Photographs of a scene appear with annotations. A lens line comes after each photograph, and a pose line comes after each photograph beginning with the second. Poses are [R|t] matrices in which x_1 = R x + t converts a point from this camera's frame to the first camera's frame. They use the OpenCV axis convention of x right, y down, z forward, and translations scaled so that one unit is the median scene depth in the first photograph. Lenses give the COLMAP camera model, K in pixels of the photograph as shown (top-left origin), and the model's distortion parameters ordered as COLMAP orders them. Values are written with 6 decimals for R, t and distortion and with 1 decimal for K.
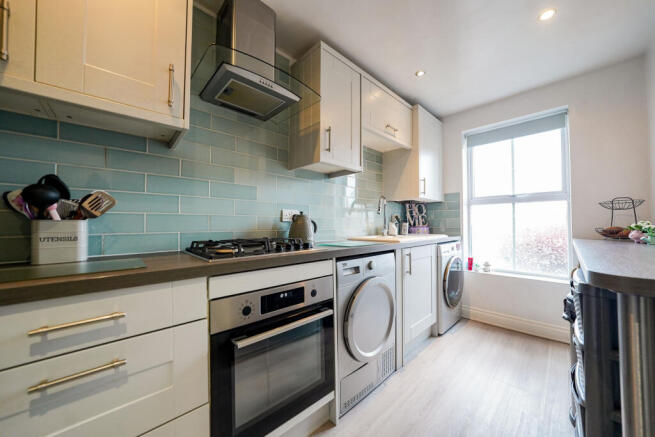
lens RADIAL K [[232.0, 0, 327.5], [0, 232.0, 218.5], [0, 0, 1]] dist [0.000438, 0.000131]
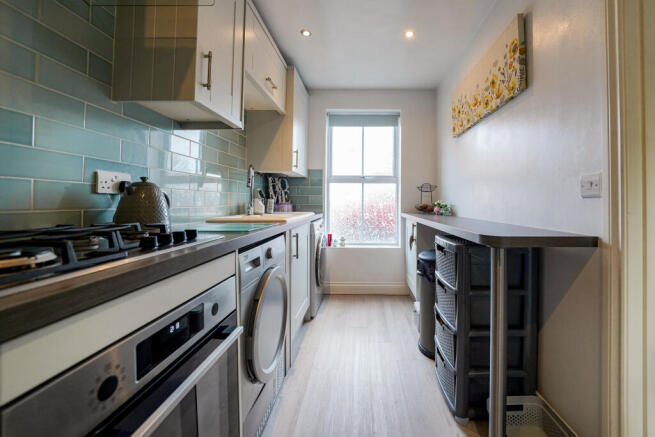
lens RADIAL K [[264.6, 0, 327.5], [0, 264.6, 197.8], [0, 0, 1]] dist [-0.002479, -0.000071]
pose [[0.709823, 0.018114, 0.704147, -0.239703], [-0.025847, 0.999666, 0.000340, 0.009498], [-0.703906, -0.018441, 0.710054, 0.195789]]
